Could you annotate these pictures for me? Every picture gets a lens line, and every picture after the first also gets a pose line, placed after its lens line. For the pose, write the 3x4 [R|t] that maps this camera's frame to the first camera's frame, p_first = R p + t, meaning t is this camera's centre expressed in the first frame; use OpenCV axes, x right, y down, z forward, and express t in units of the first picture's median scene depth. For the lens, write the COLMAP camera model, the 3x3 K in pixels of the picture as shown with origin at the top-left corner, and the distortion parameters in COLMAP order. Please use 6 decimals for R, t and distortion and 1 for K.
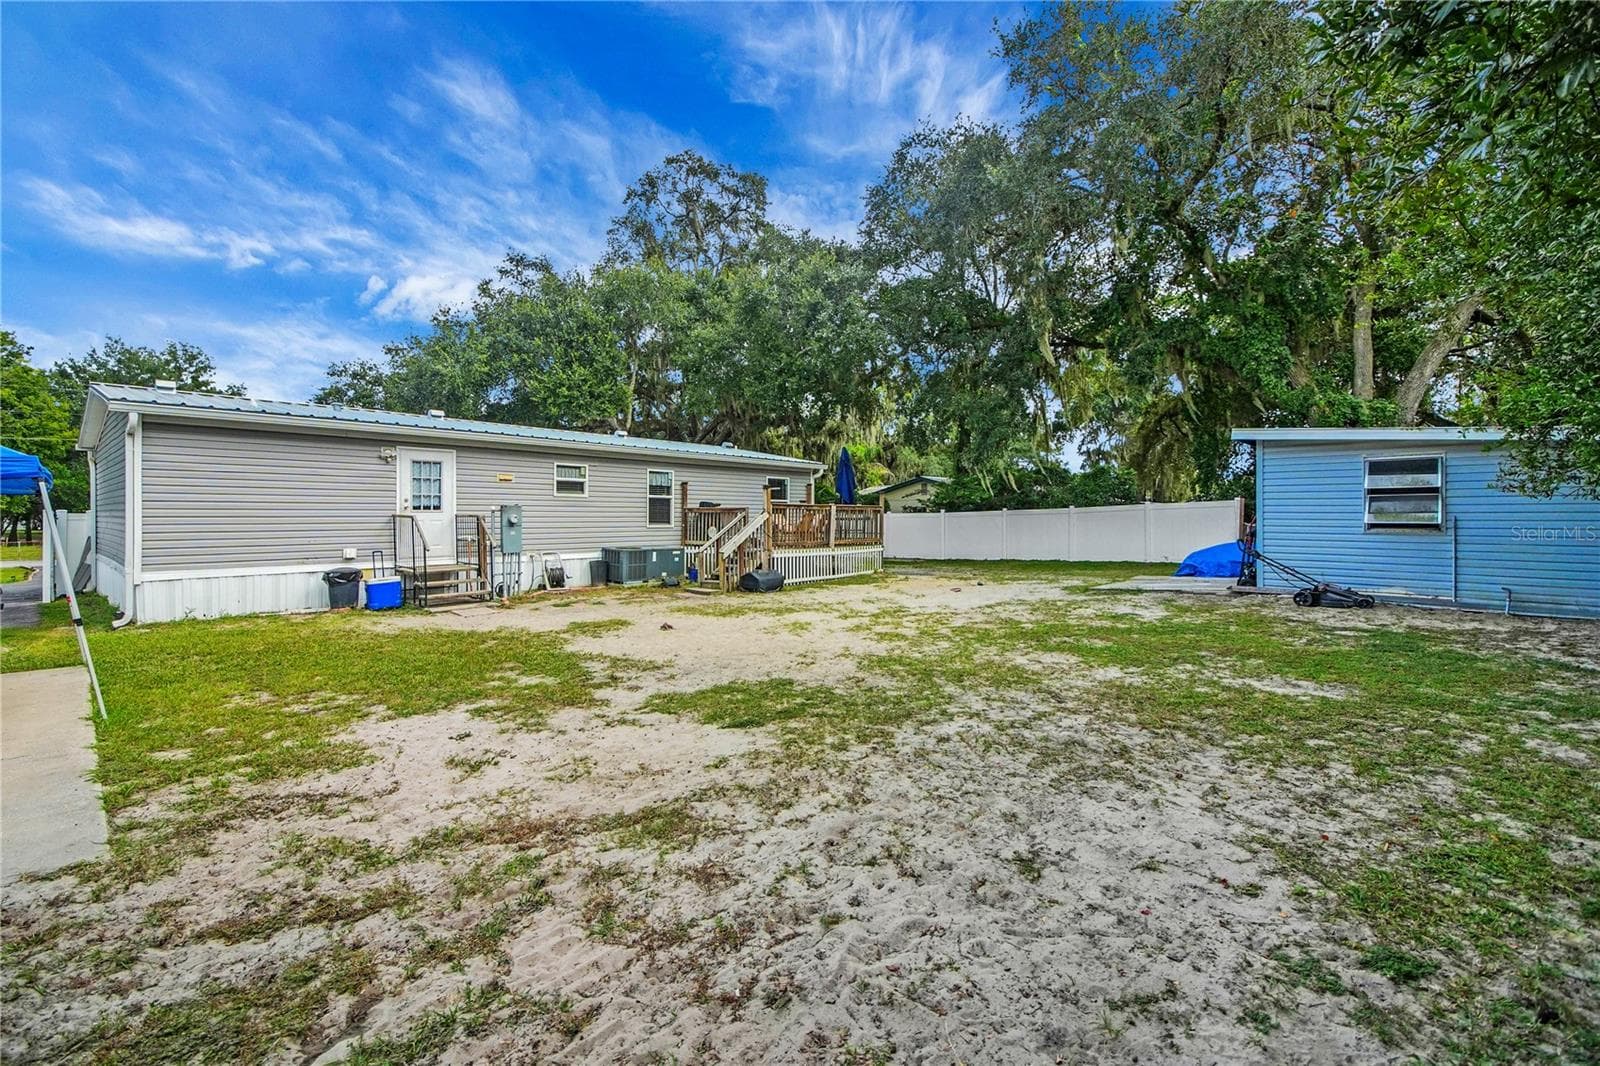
lens RADIAL K [[688.8, 0, 795.2], [0, 688.8, 524.7], [0, 0, 1]] dist [0.015246, -0.000627]
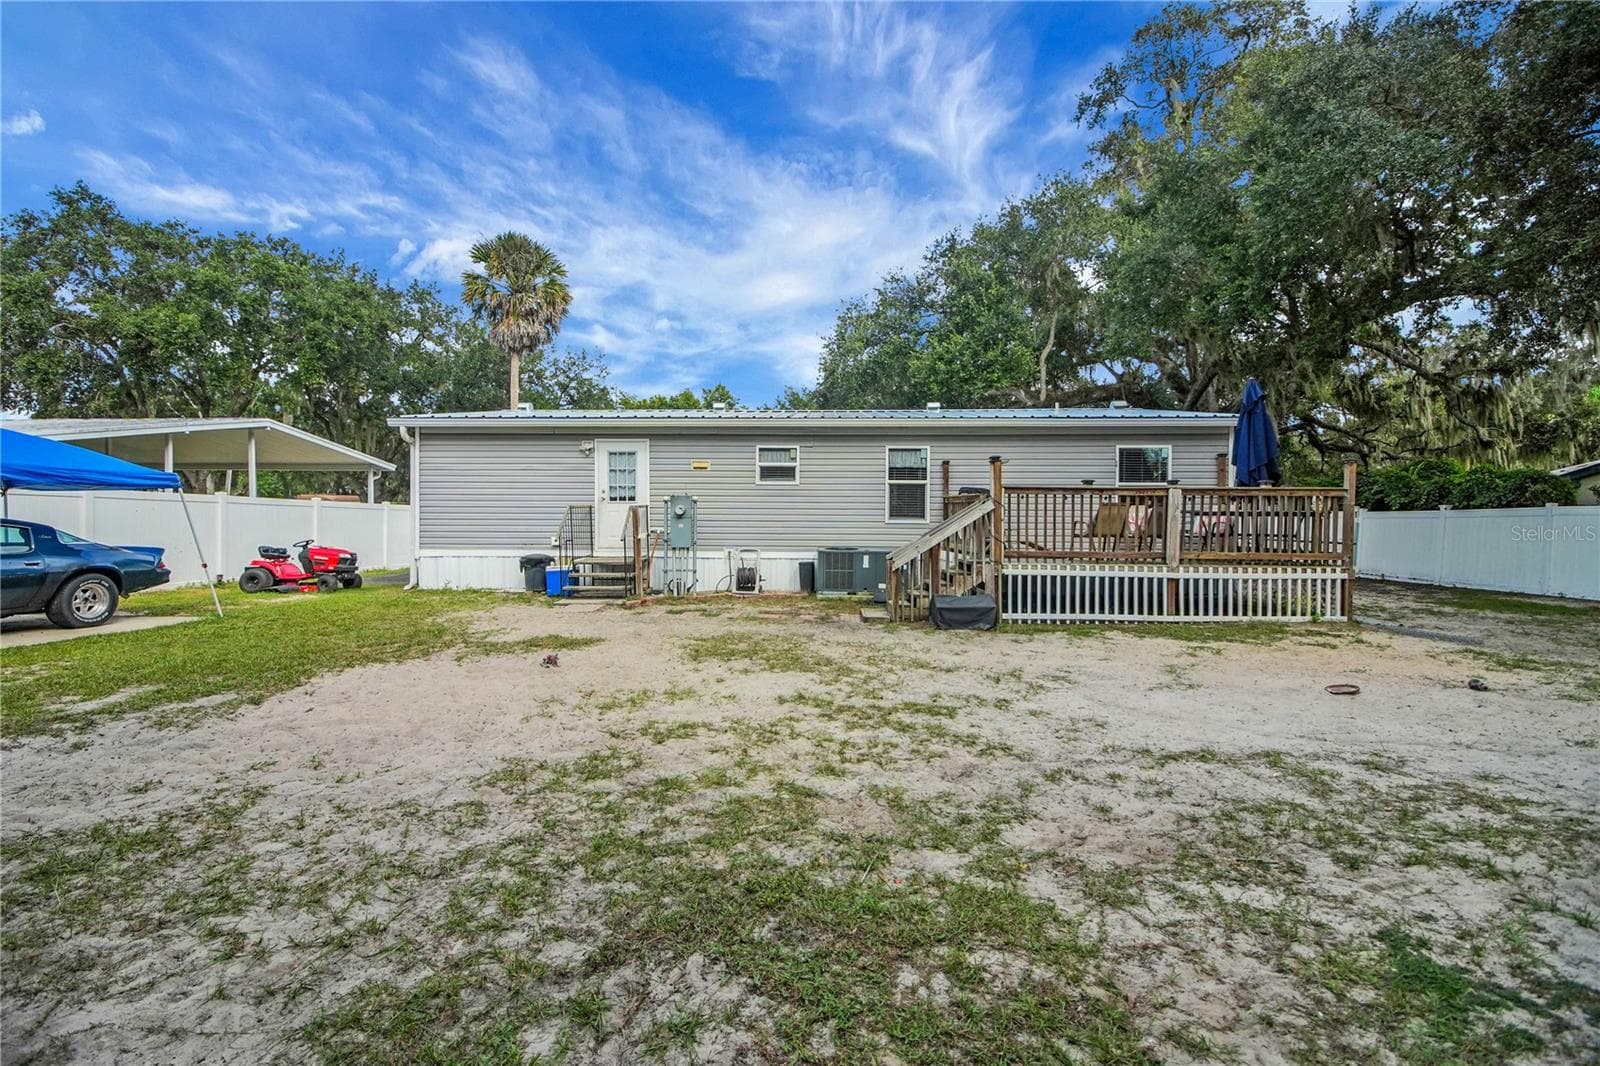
lens RADIAL K [[688.8, 0, 796.4], [0, 688.8, 516.7], [0, 0, 1]] dist [0.015246, -0.000627]
pose [[0.643280, 0.010847, -0.765555, 0.324176], [-0.013091, 0.999909, 0.003167, -0.003984], [0.765519, 0.007984, 0.643363, 0.458336]]
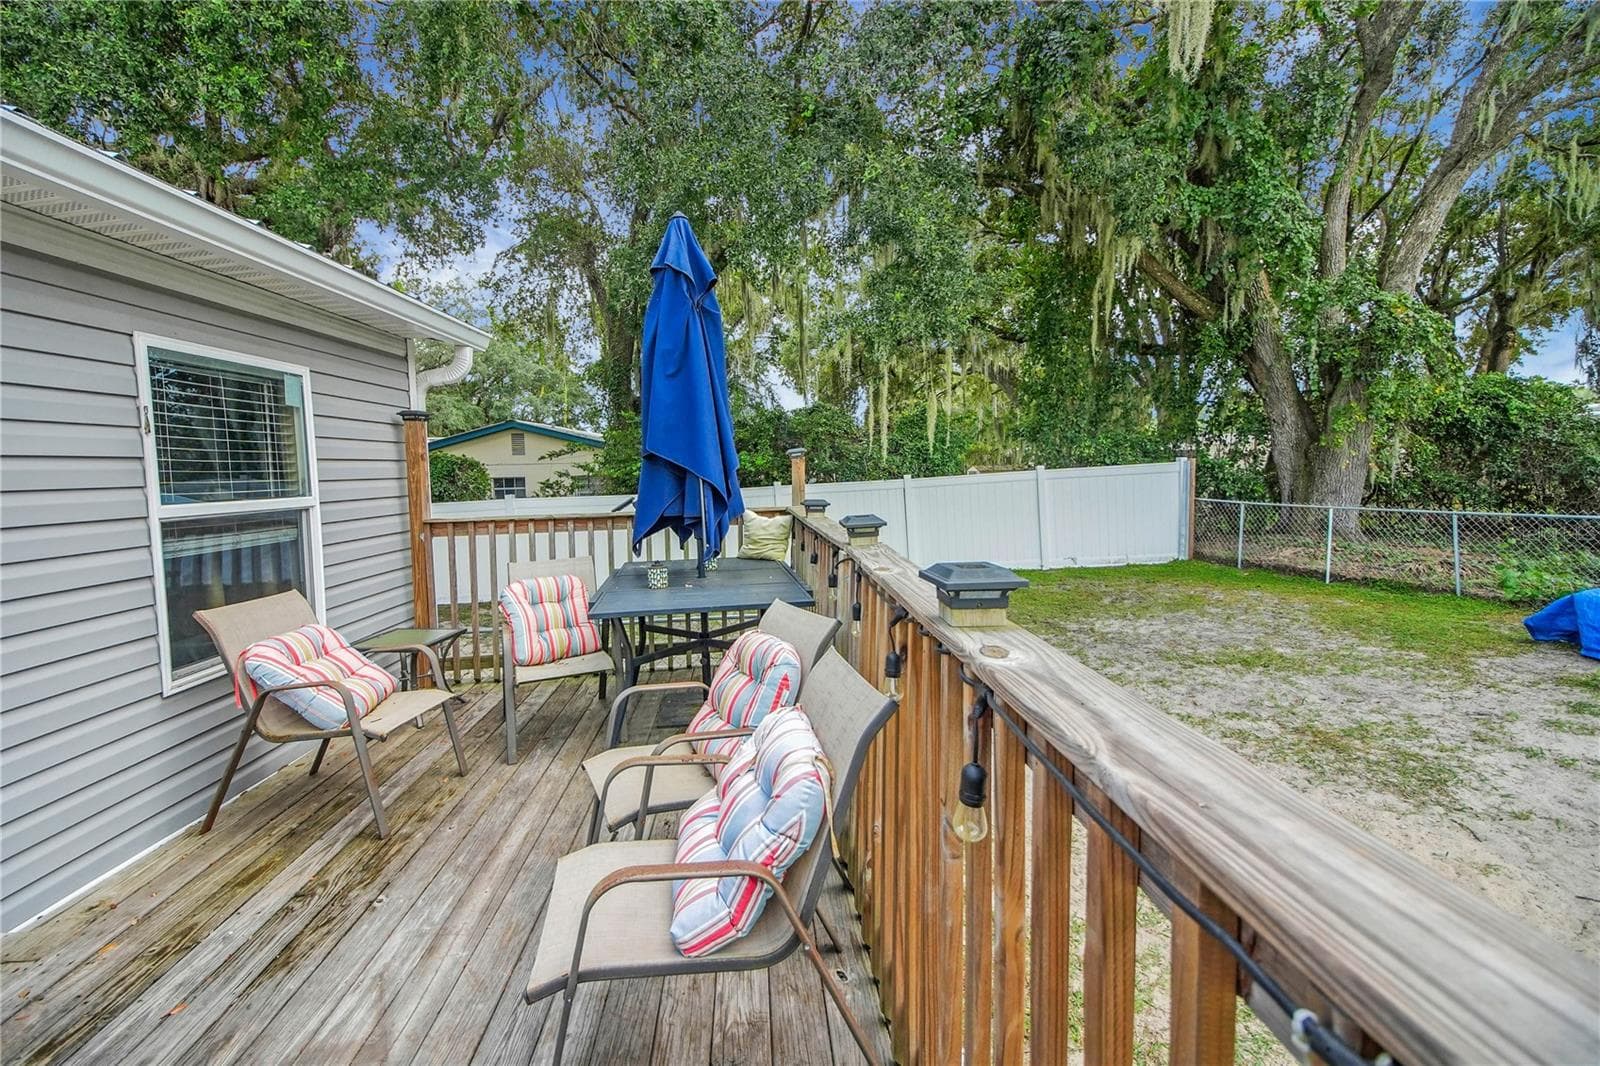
lens RADIAL K [[688.8, 0, 794.3], [0, 688.8, 540.0], [0, 0, 1]] dist [0.015246, -0.000627]
pose [[0.726820, -0.090237, 0.680874, -0.056212], [0.035042, 0.994913, 0.094451, -0.047143], [-0.685934, -0.044790, 0.726284, 1.004626]]
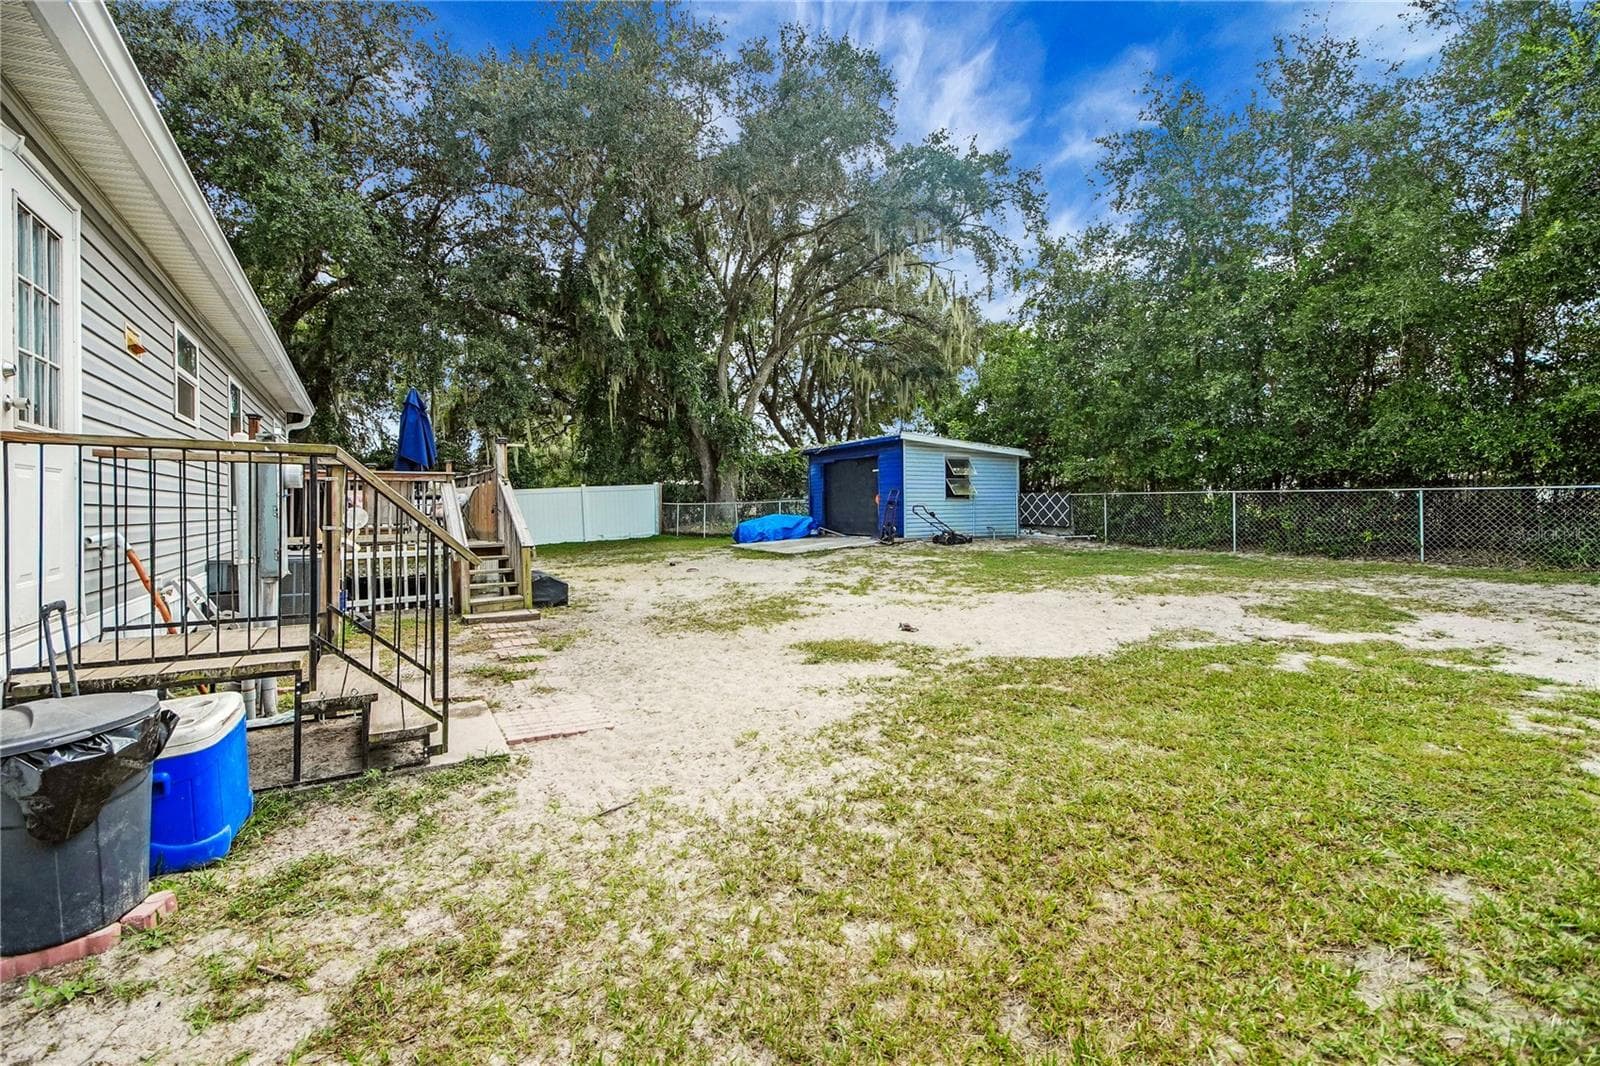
lens RADIAL K [[688.8, 0, 800.1], [0, 688.8, 499.4], [0, 0, 1]] dist [0.015246, -0.000627]
pose [[0.259108, 0.002244, 0.965846, -0.578690], [0.023404, 0.999689, -0.008602, 0.009629], [-0.965565, 0.024833, 0.258975, 0.573937]]
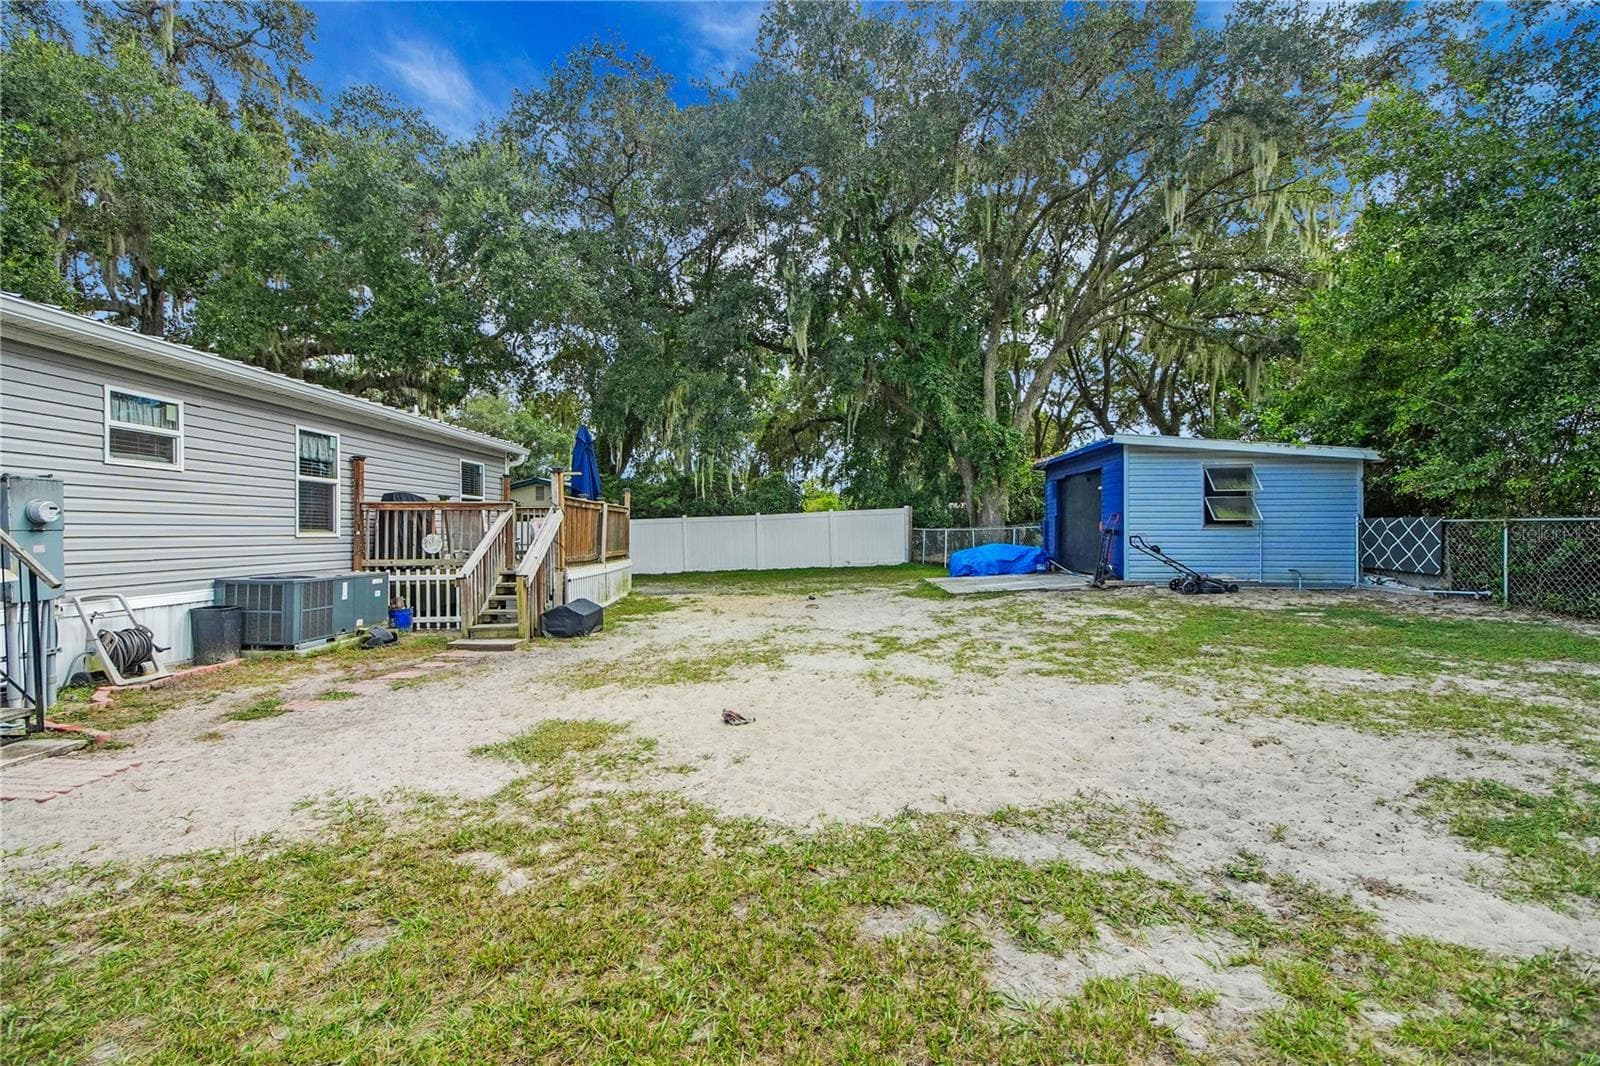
lens RADIAL K [[688.8, 0, 798.2], [0, 688.8, 544.7], [0, 0, 1]] dist [0.015246, -0.000627]
pose [[0.742122, -0.018704, 0.670004, -0.303441], [0.013337, 0.999825, 0.013139, 0.008531], [-0.670132, -0.000815, 0.742241, 0.371520]]
